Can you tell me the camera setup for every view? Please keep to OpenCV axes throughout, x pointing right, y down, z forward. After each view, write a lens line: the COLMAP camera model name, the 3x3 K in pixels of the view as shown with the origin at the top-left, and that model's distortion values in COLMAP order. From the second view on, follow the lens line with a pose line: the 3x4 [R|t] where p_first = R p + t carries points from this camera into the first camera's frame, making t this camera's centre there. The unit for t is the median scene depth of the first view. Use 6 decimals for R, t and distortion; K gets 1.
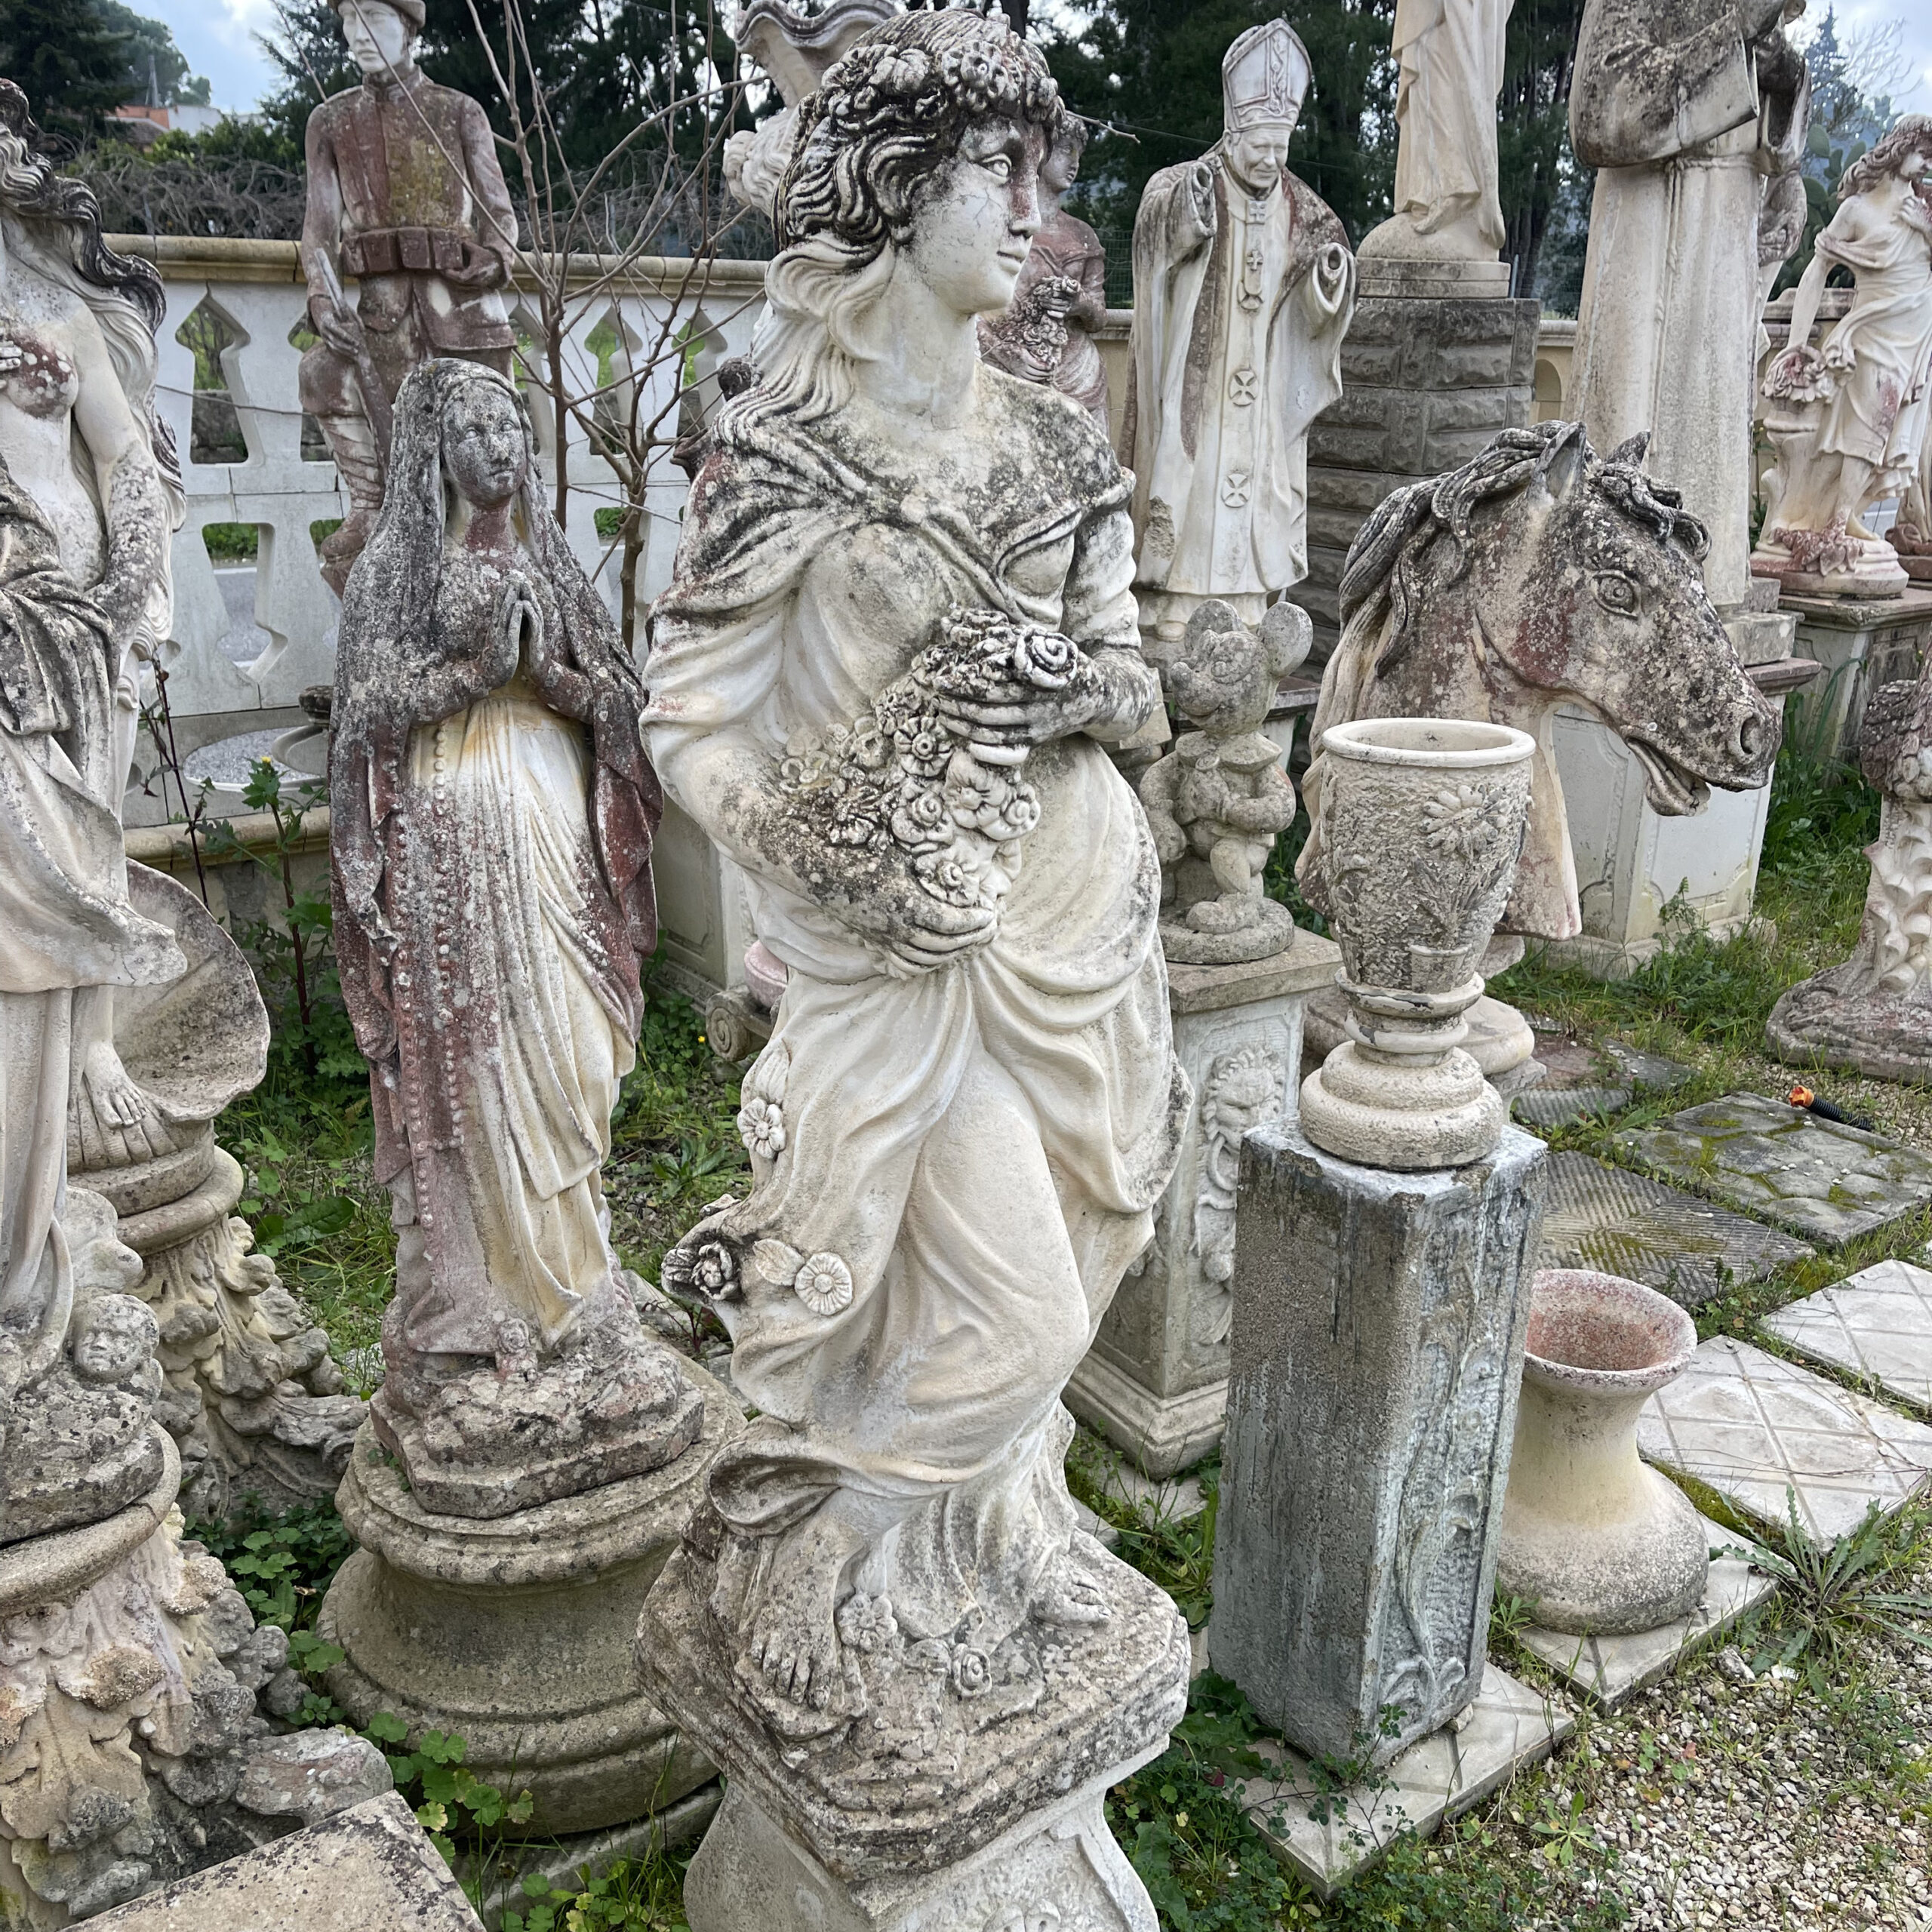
lens RADIAL K [[1873.9, 0, 912.5], [0, 1873.9, 1025.2], [0, 0, 1]] dist [0.071819, -0.081954]
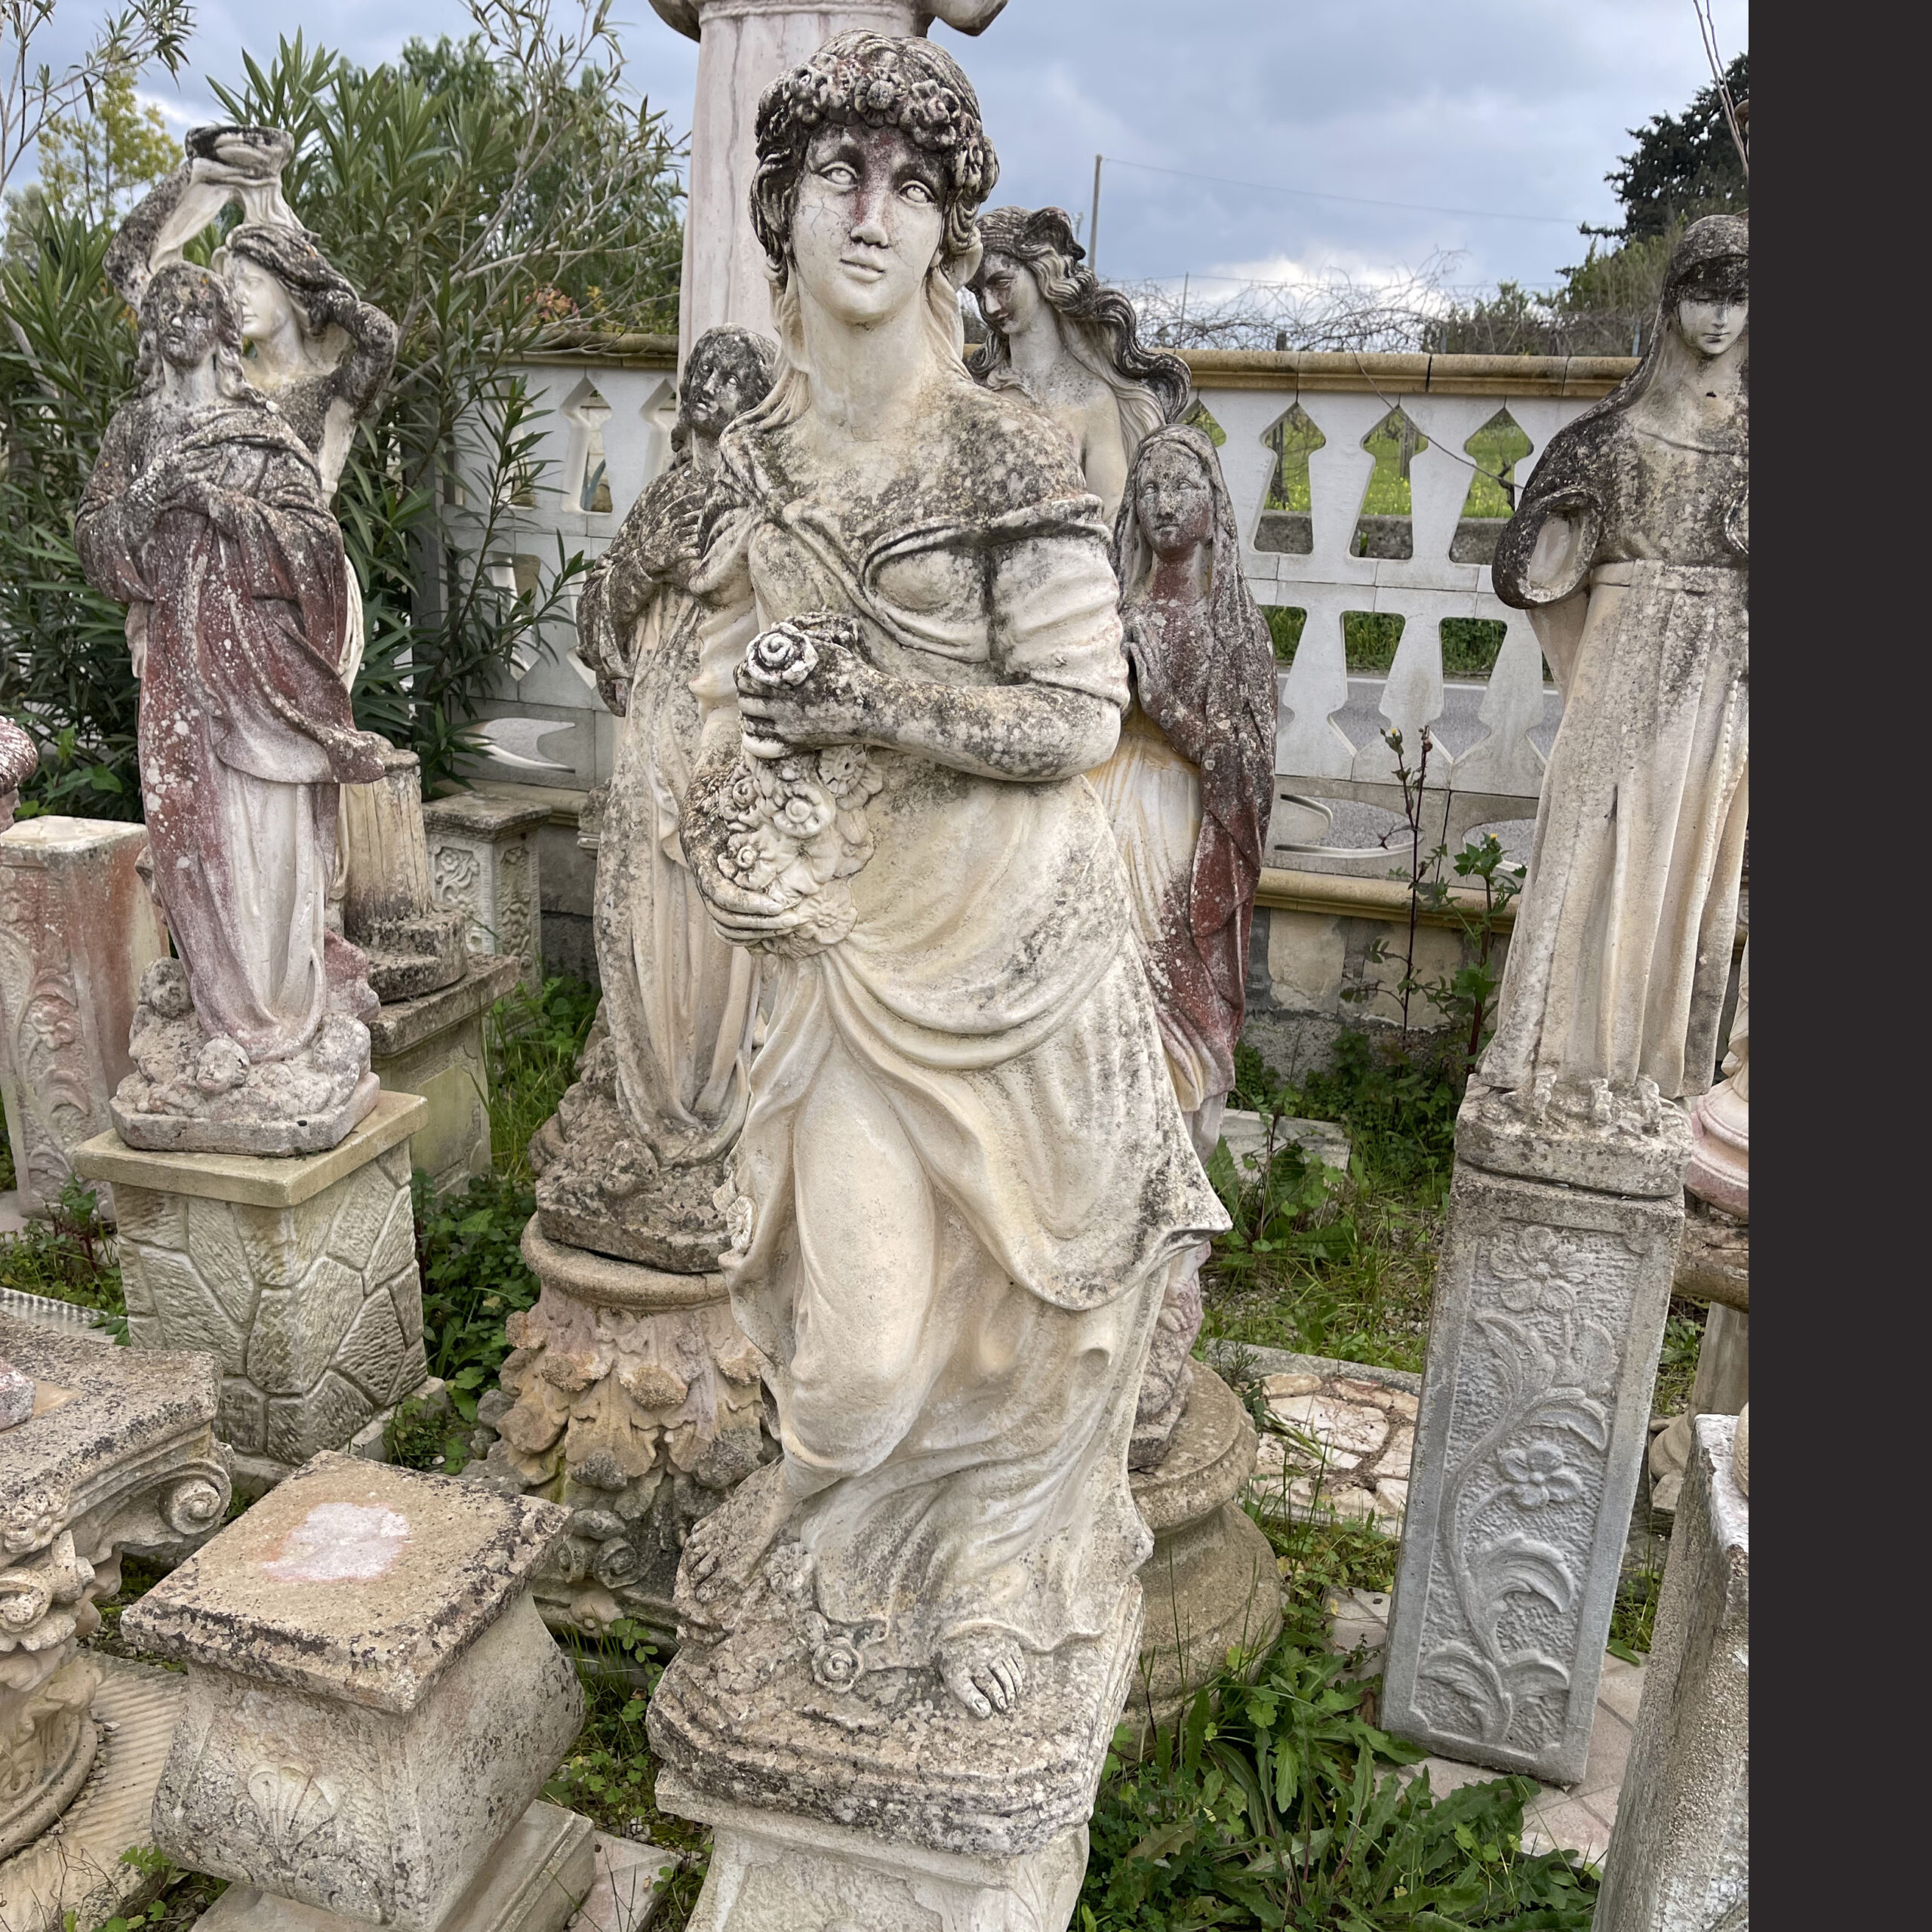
lens RADIAL K [[1762.8, 0, 963.5], [0, 1762.8, 1084.5], [0, 0, 1]] dist [0.044881, -0.010598]
pose [[0.579355, 0.282470, -0.764565, 0.887391], [-0.303293, 0.945381, 0.119450, -0.114690], [0.756546, 0.162683, 0.633382, 0.481810]]
